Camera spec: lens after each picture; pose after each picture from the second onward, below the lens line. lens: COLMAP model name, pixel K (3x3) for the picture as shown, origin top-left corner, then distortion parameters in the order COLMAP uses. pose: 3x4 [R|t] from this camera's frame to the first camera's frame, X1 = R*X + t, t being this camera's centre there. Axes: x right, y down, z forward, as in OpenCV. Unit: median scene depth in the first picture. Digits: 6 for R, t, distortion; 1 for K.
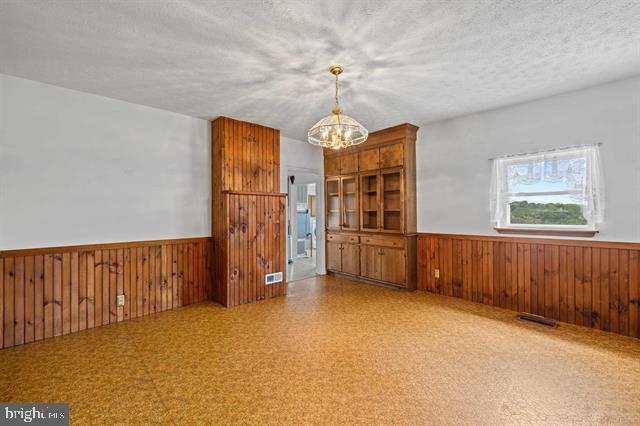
lens RADIAL K [[274.7, 0, 320.7], [0, 274.7, 212.1], [0, 0, 1]] dist [0.000860, -0.000128]
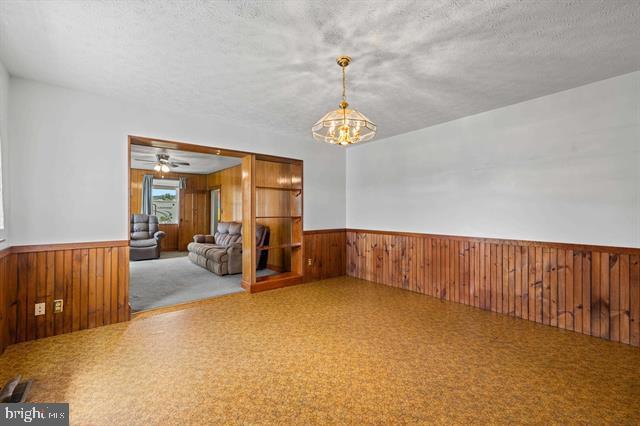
lens RADIAL K [[274.7, 0, 323.5], [0, 274.7, 213.1], [0, 0, 1]] dist [0.000860, -0.000128]
pose [[-0.998801, 0.008074, 0.048292, 0.086473], [0.007950, 0.999965, -0.002757, 0.005540], [-0.048313, -0.002369, -0.998829, 1.965781]]
